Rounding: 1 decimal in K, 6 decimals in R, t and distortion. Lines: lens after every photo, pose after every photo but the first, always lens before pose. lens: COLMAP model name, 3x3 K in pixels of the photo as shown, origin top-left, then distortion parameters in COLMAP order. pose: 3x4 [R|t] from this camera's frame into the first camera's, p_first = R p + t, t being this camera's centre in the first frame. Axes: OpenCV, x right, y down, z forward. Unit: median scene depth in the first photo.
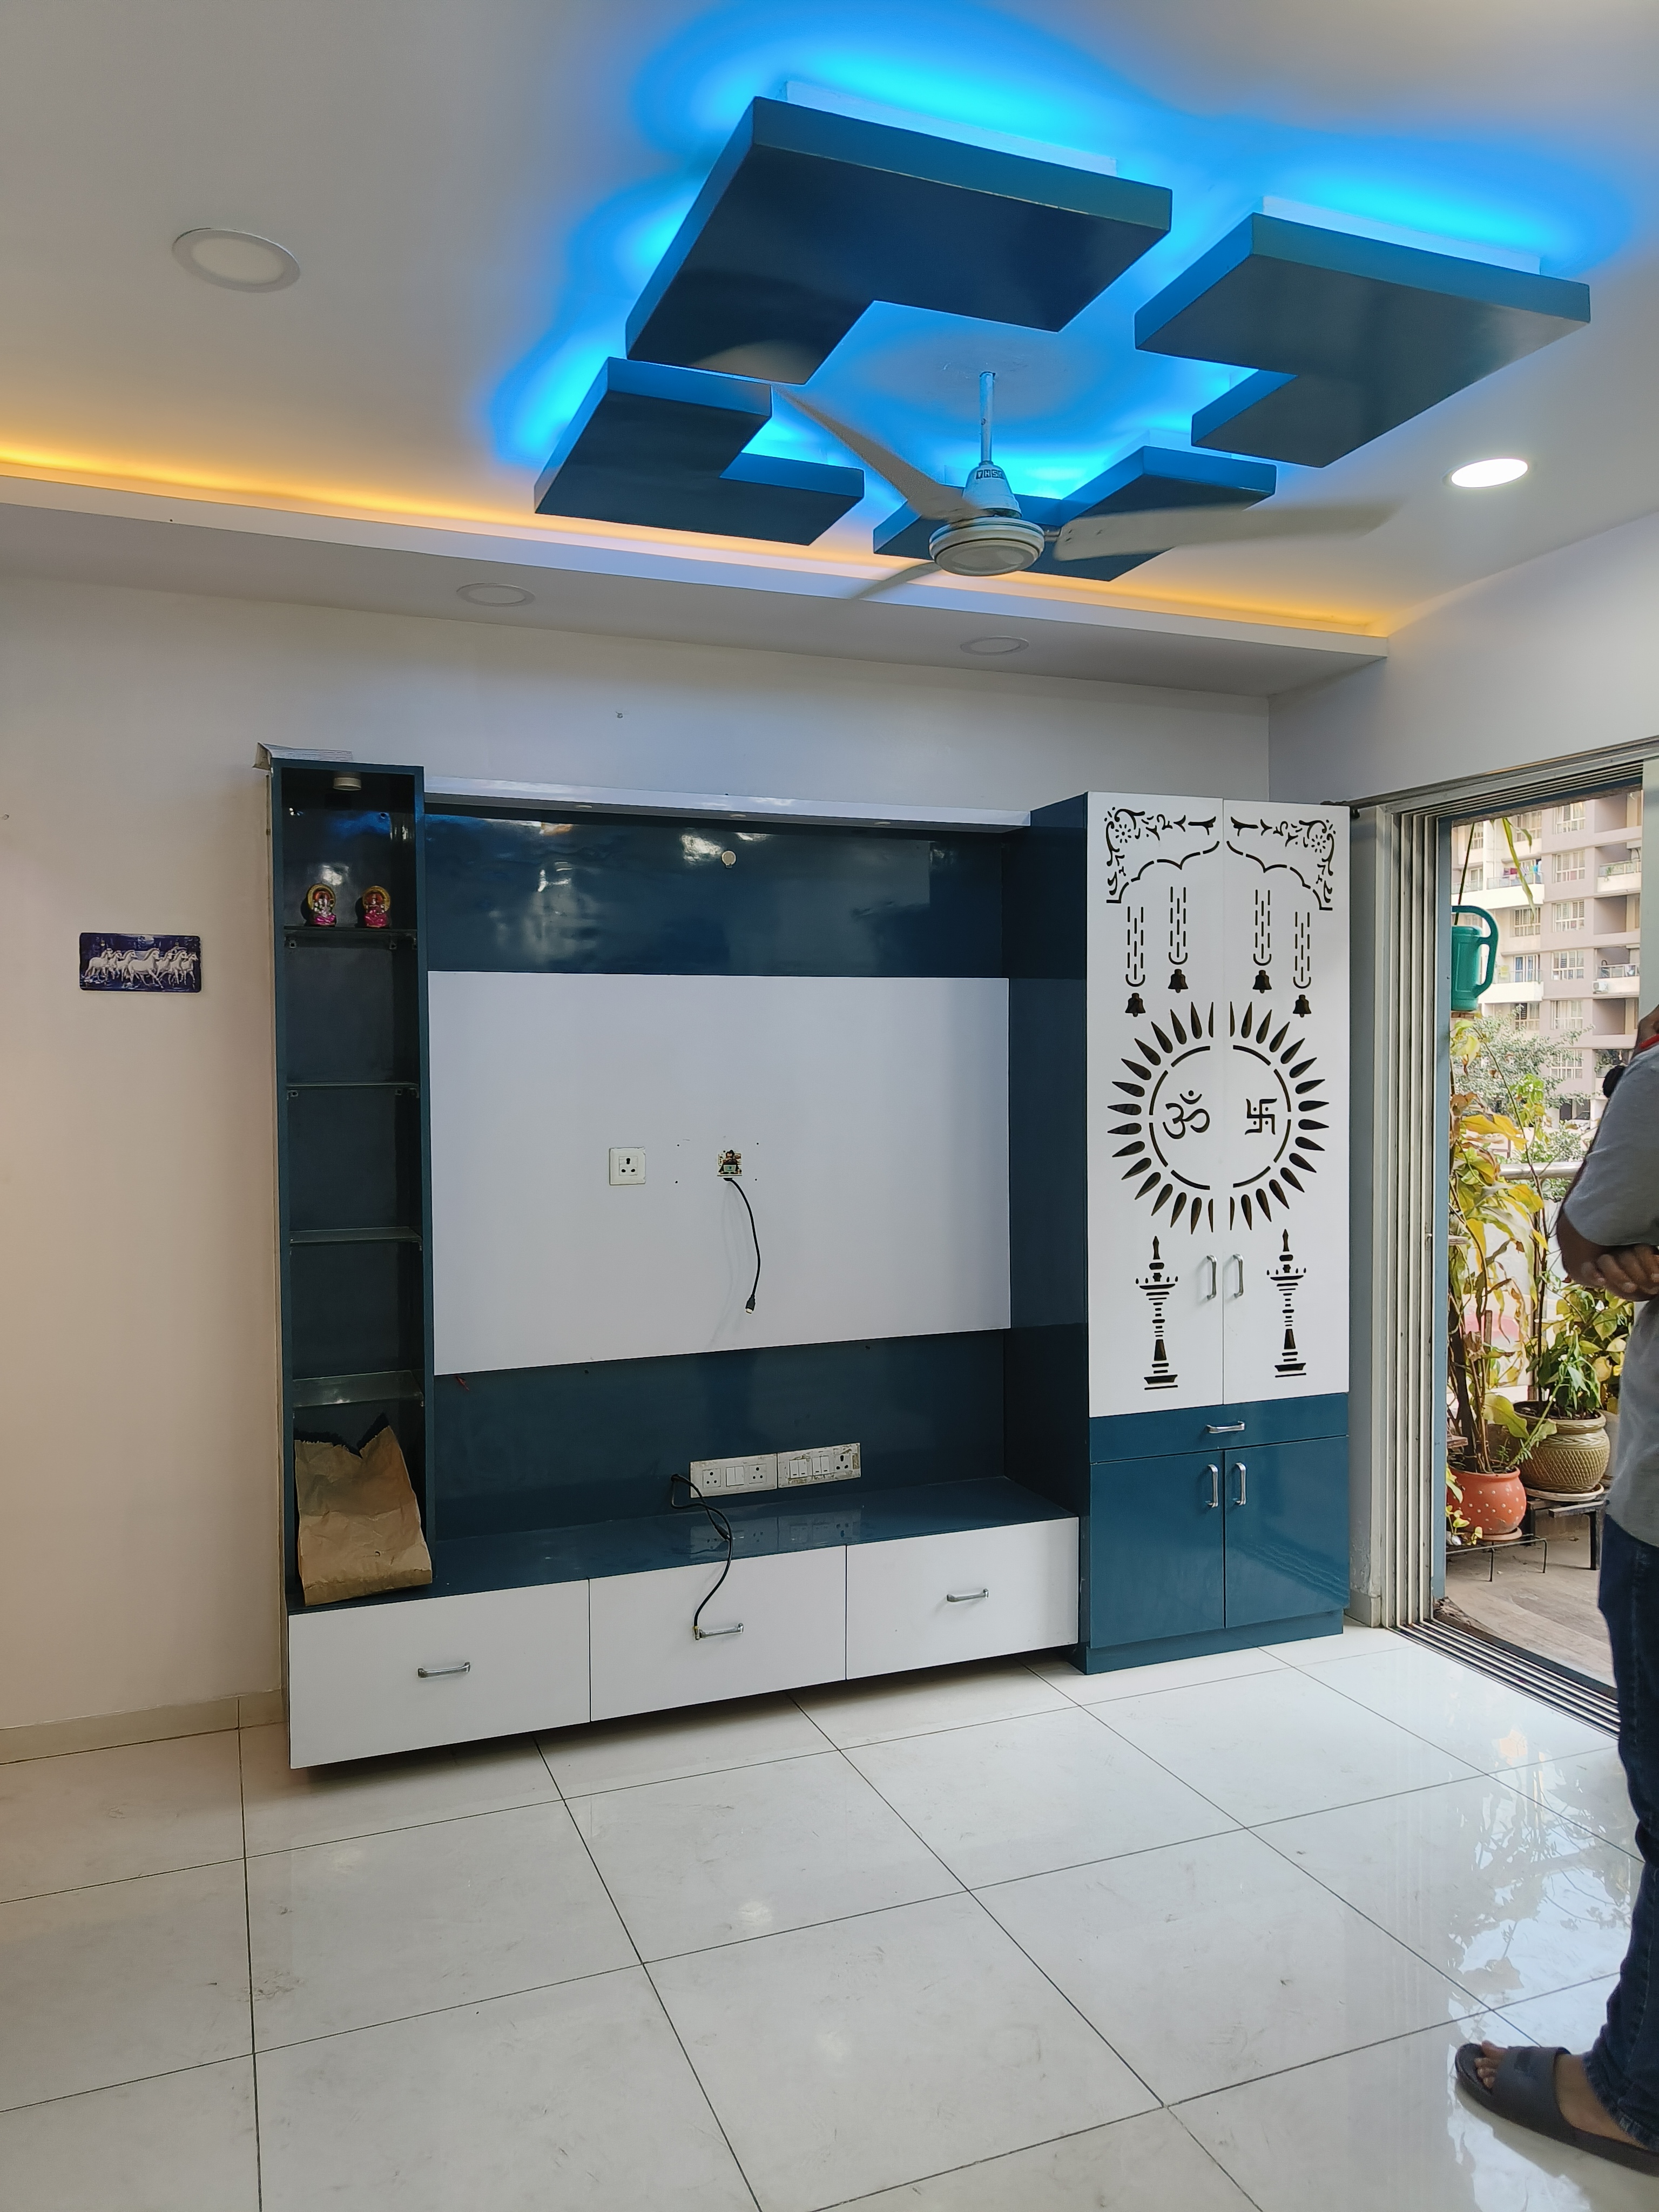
lens RADIAL K [[1564.6, 0, 829.2], [0, 1564.6, 1106.0], [0, 0, 1]] dist [0.008078, 0.000374]
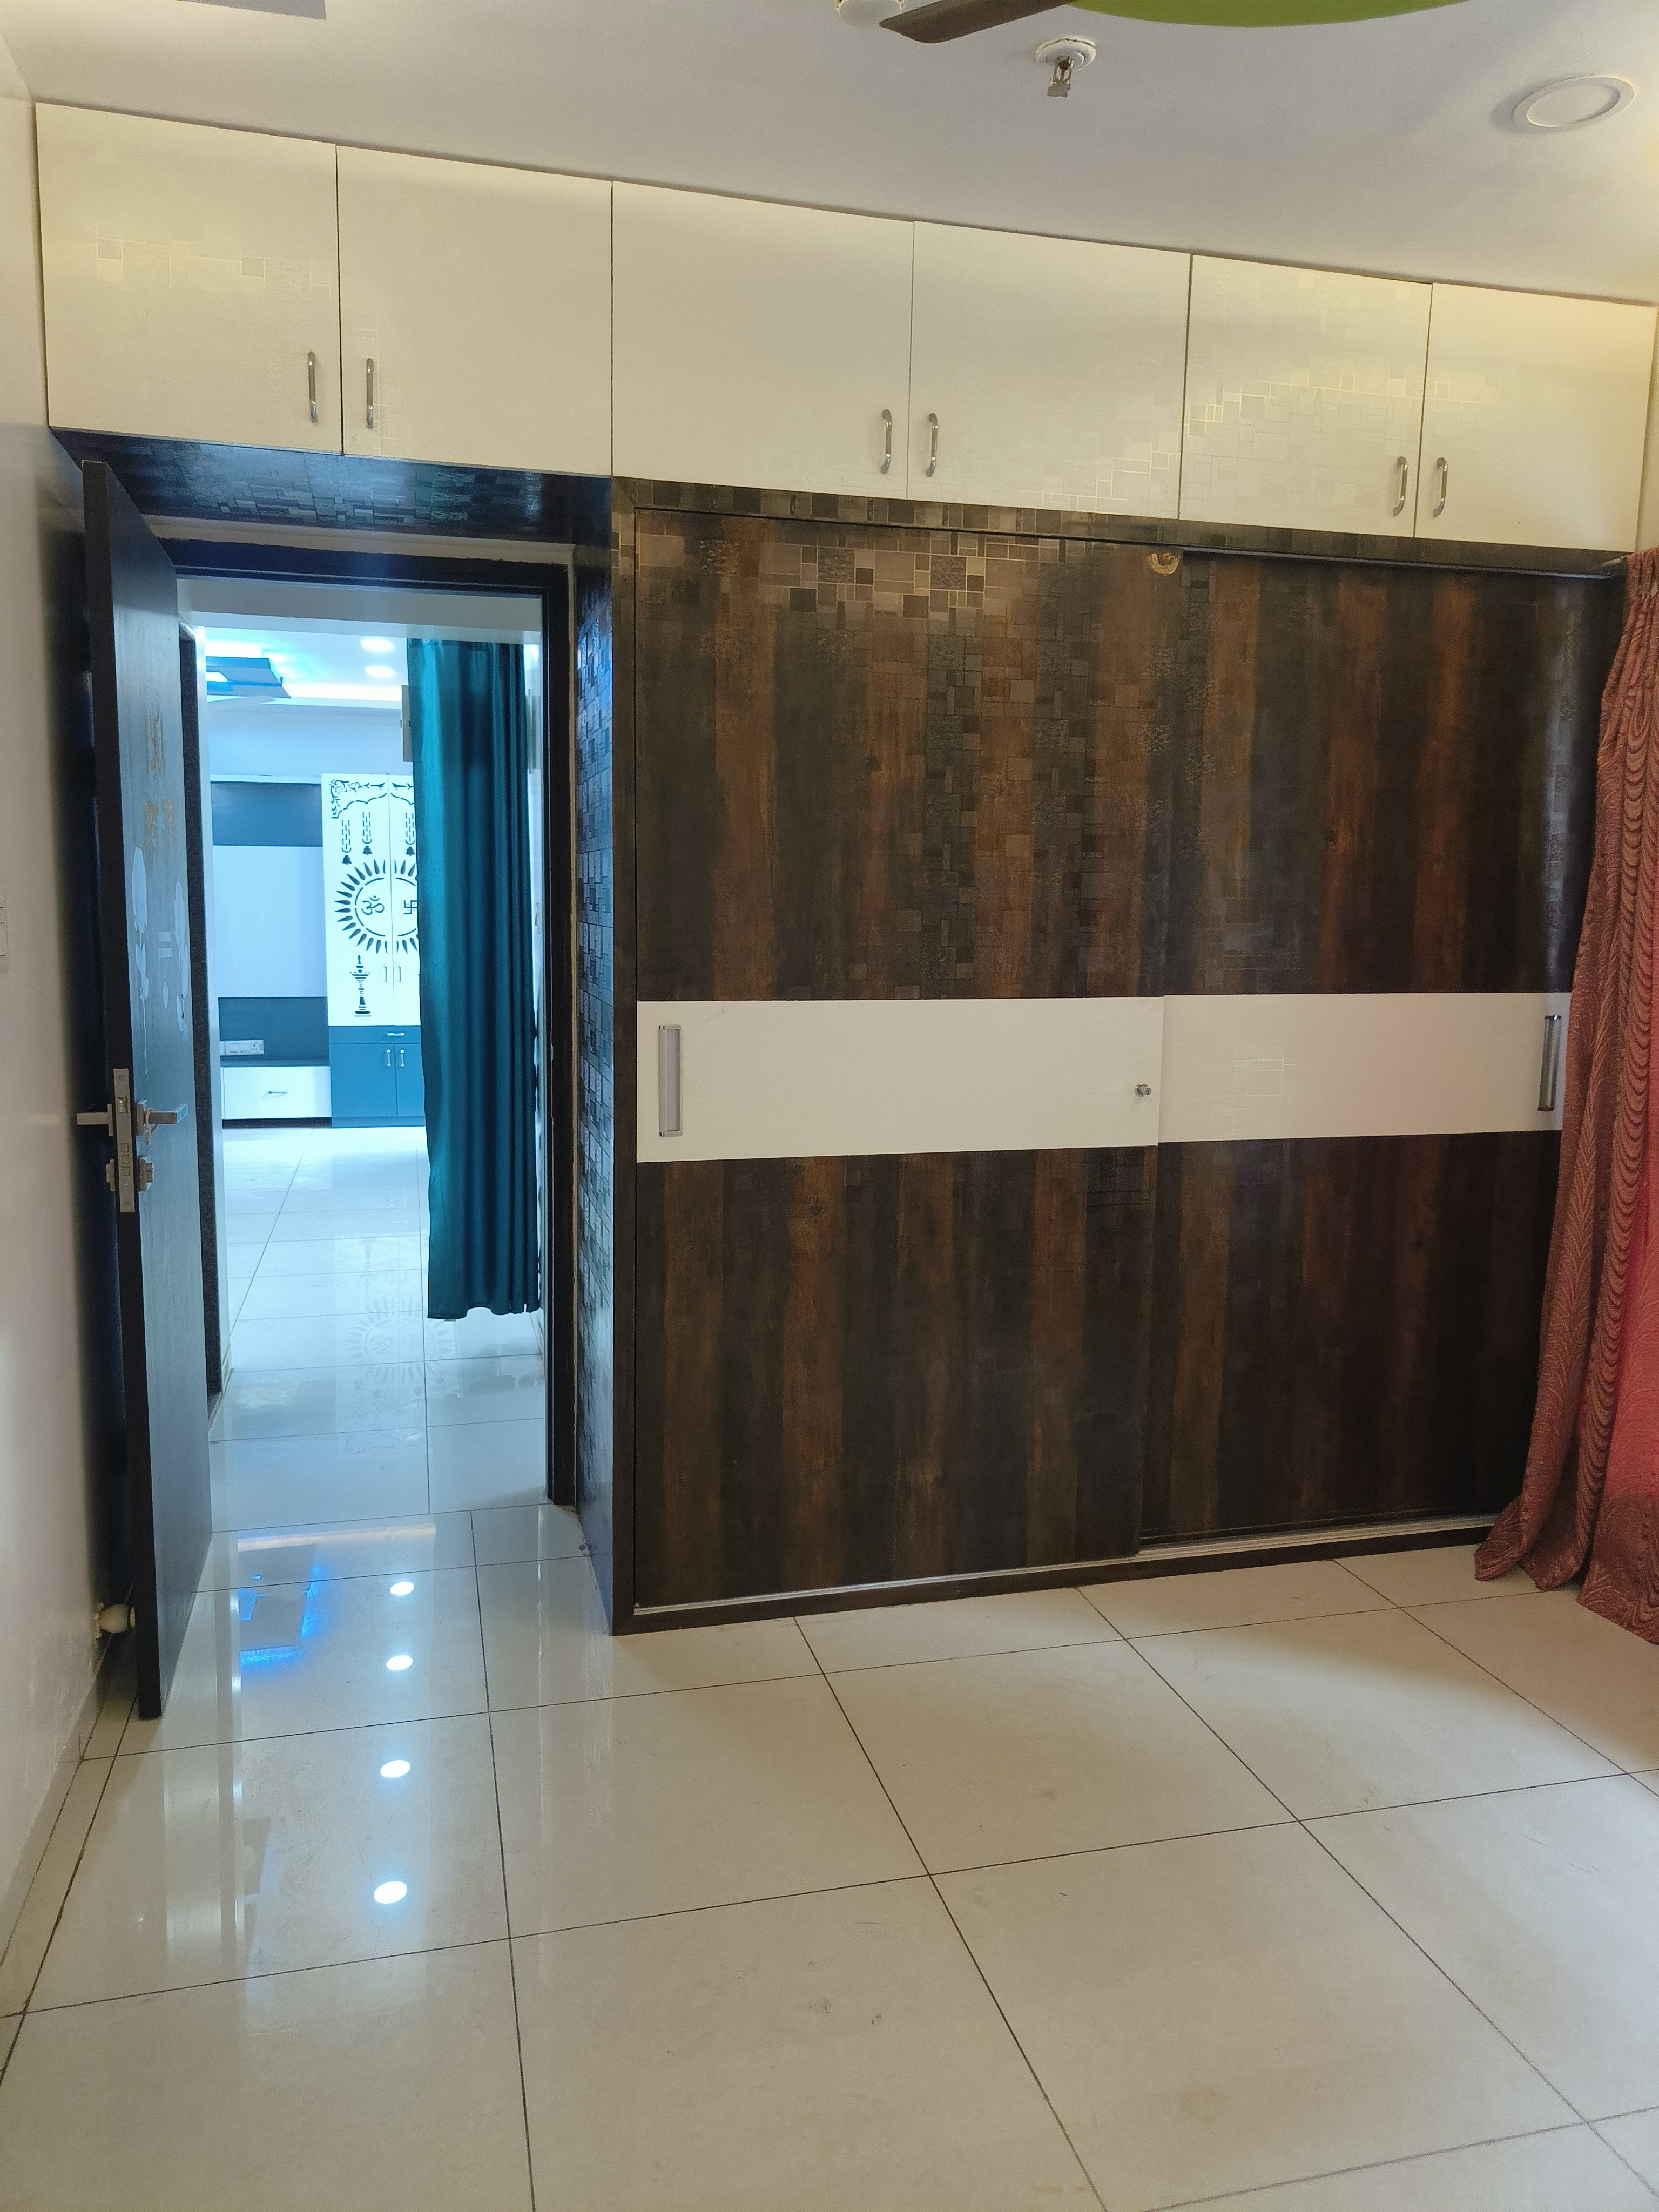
lens RADIAL K [[1564.6, 0, 827.4], [0, 1564.6, 1108.8], [0, 0, 1]] dist [0.008078, 0.000374]
pose [[0.992840, 0.033698, -0.114600, 1.237178], [-0.021906, 0.994477, 0.102645, 0.055338], [0.117426, -0.099399, 0.988095, -1.386216]]
